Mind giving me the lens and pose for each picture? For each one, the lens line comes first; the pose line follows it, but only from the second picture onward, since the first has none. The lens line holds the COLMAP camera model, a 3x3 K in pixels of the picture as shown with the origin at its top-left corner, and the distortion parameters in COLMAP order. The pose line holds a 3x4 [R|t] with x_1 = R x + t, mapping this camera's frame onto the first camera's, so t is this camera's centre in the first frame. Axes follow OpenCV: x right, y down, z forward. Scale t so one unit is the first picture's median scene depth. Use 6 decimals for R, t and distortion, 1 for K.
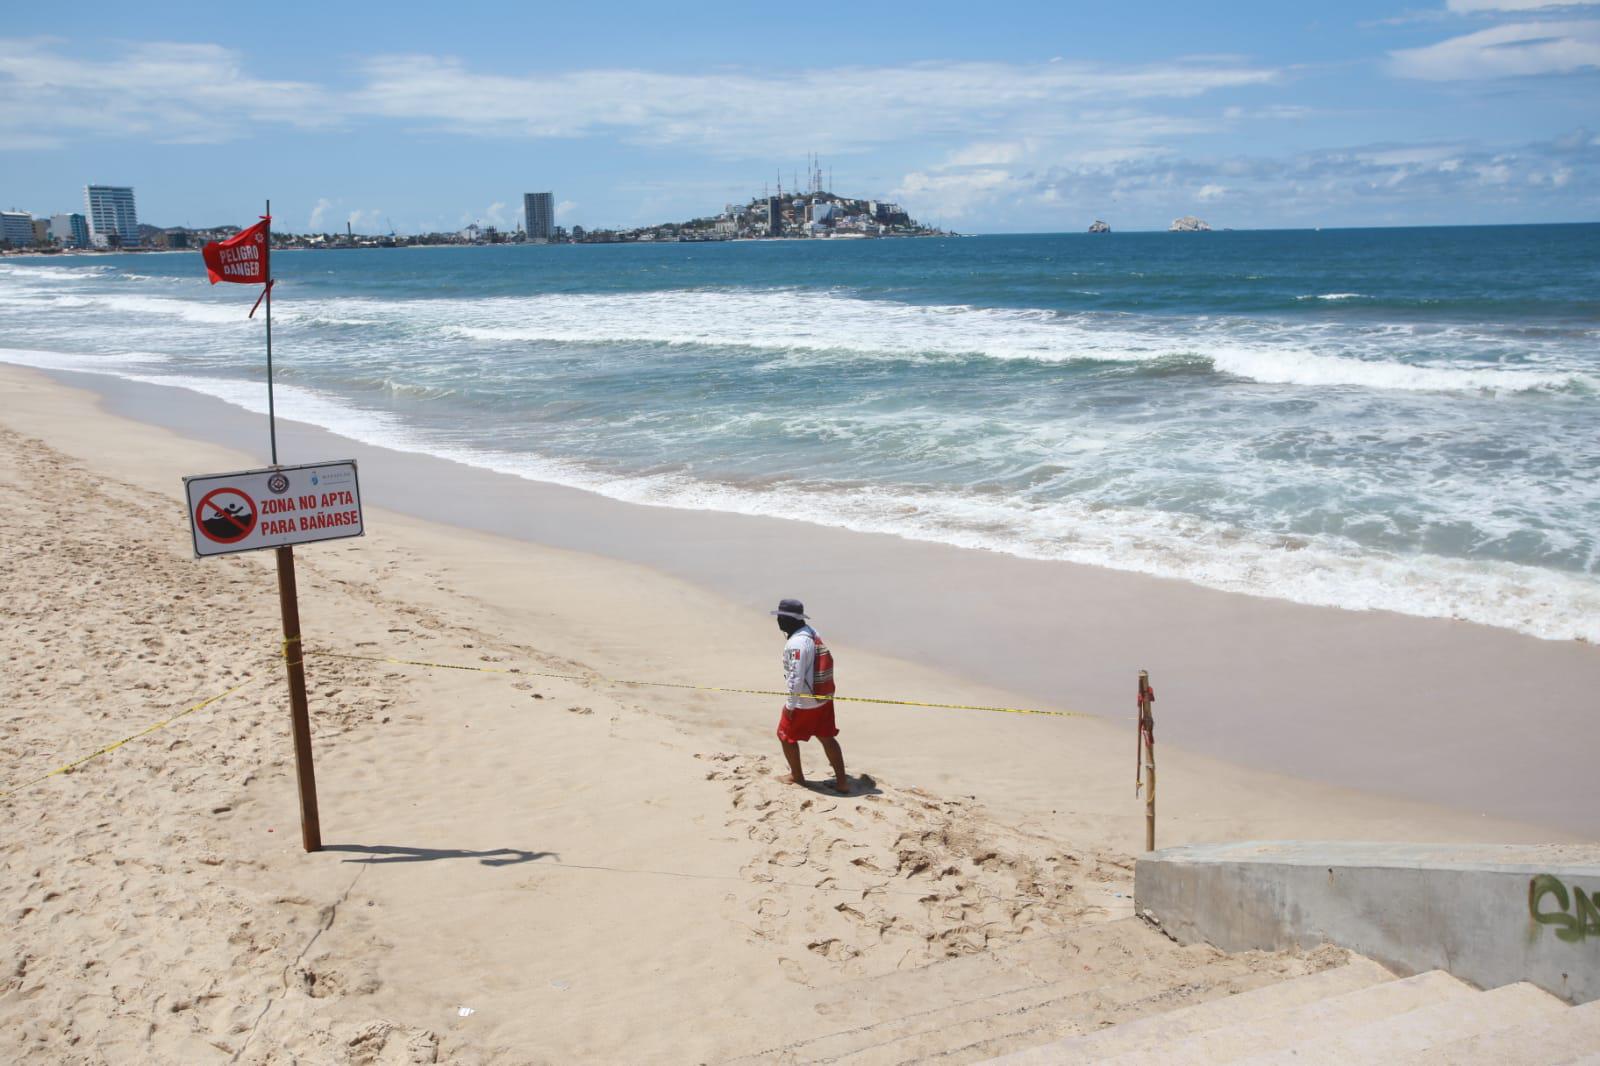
lens RADIAL K [[1326.9, 0, 808.2], [0, 1326.9, 525.3], [0, 0, 1]] dist [-0.016303, 0.057370]
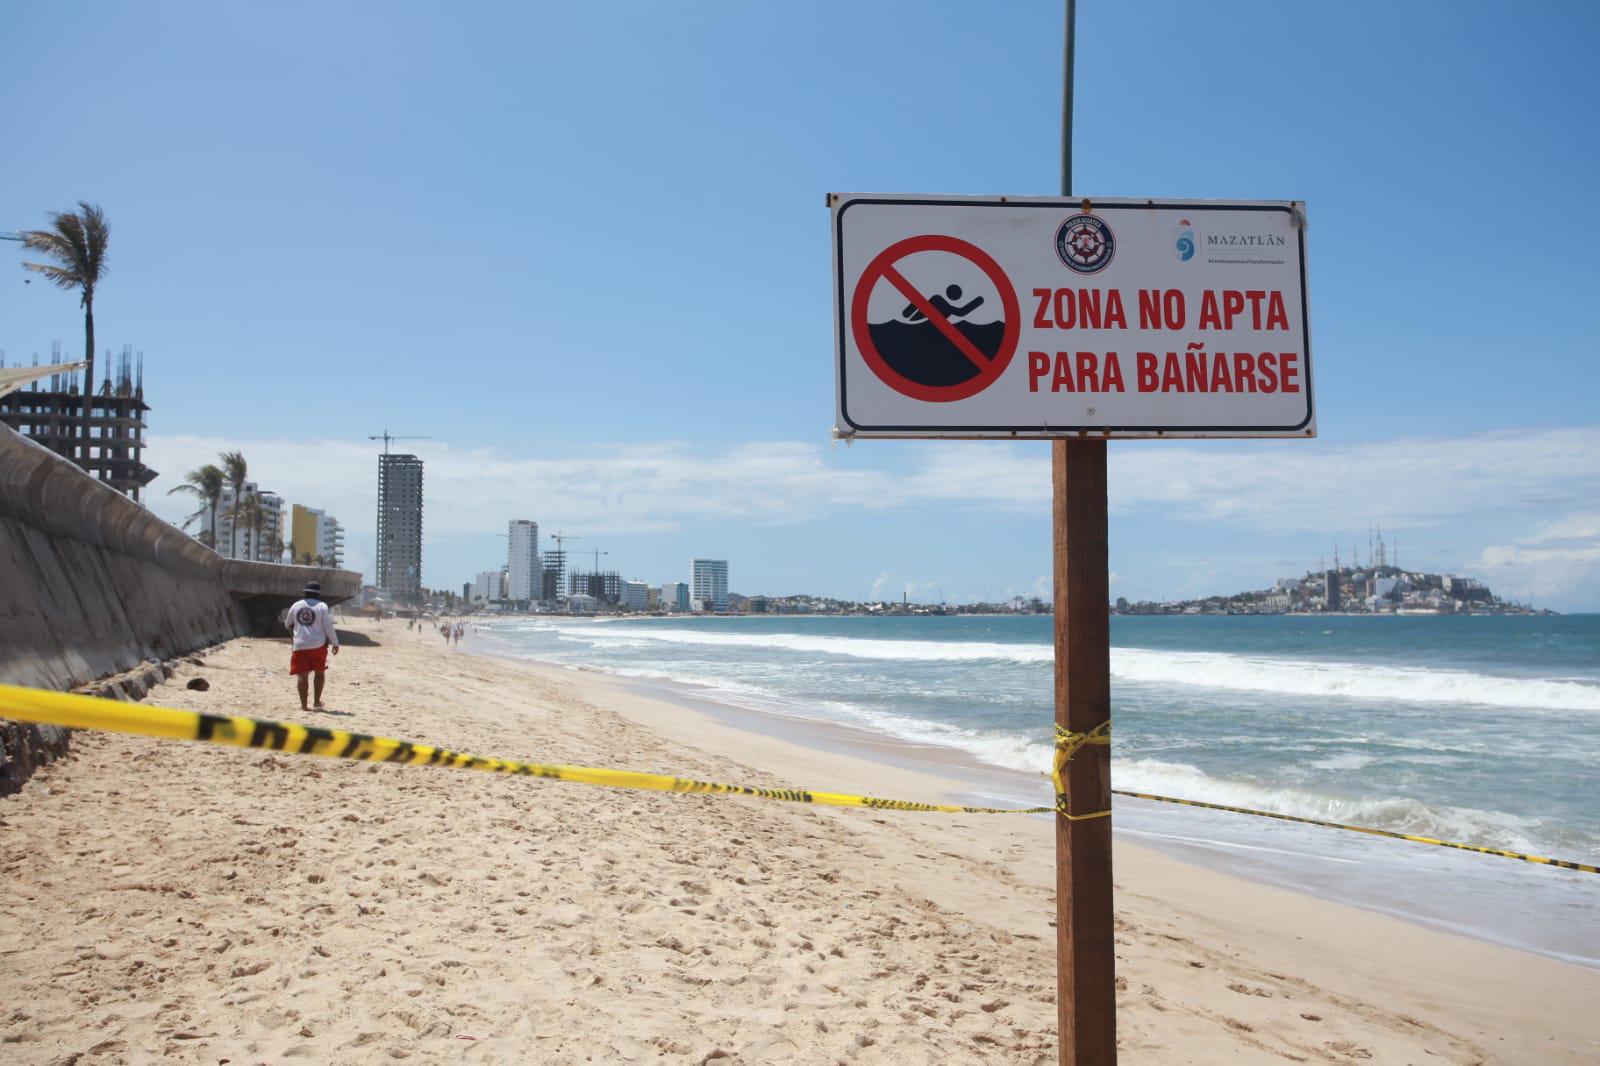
lens RADIAL K [[1326.9, 0, 804.3], [0, 1326.9, 529.2], [0, 0, 1]] dist [-0.016303, 0.057370]
pose [[0.920885, -0.010062, -0.389704, -0.238101], [-0.096604, 0.962596, -0.253134, 0.090839], [0.377674, 0.270754, 0.885469, 0.495666]]
